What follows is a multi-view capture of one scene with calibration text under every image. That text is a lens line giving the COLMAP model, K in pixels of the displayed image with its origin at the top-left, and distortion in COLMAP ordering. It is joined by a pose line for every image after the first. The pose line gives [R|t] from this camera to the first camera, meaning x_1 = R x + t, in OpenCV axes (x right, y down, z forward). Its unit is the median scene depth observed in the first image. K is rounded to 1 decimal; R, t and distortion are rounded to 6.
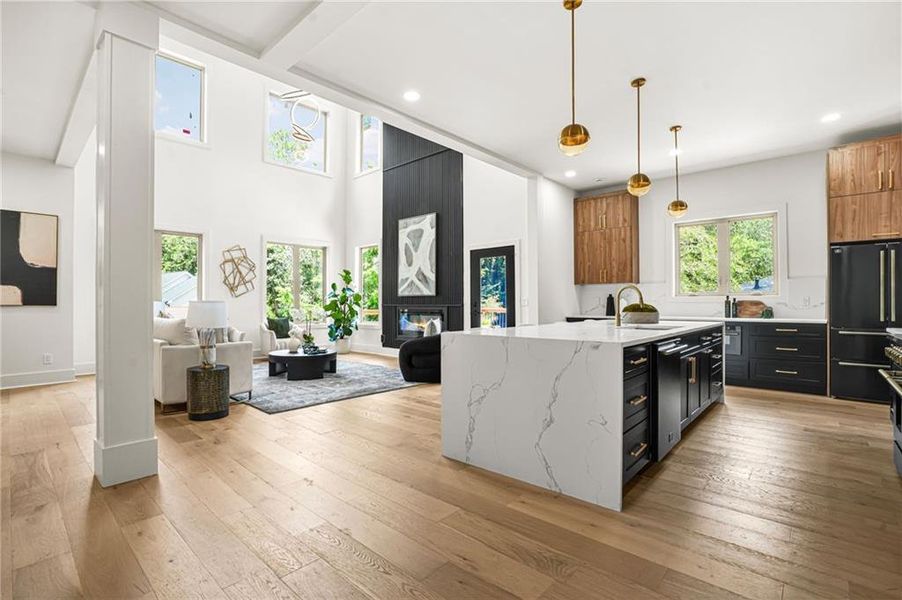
lens RADIAL K [[427.2, 0, 451.0], [0, 427.2, 300.0], [0, 0, 1]] dist [-0.000418, 0.000254]
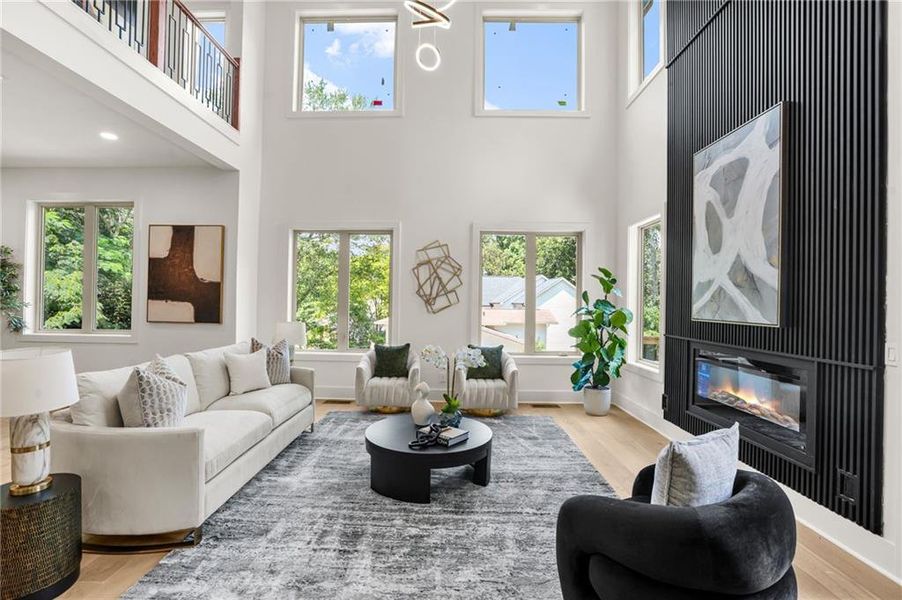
lens RADIAL K [[412.2, 0, 451.0], [0, 412.2, 300.0], [0, 0, 1]] dist [-0.040088, 0.000156]
pose [[0.647923, 0.012306, -0.761607, 0.041505], [-0.010325, 0.999920, 0.007372, -0.032292], [0.761636, 0.003088, 0.647998, 0.538785]]
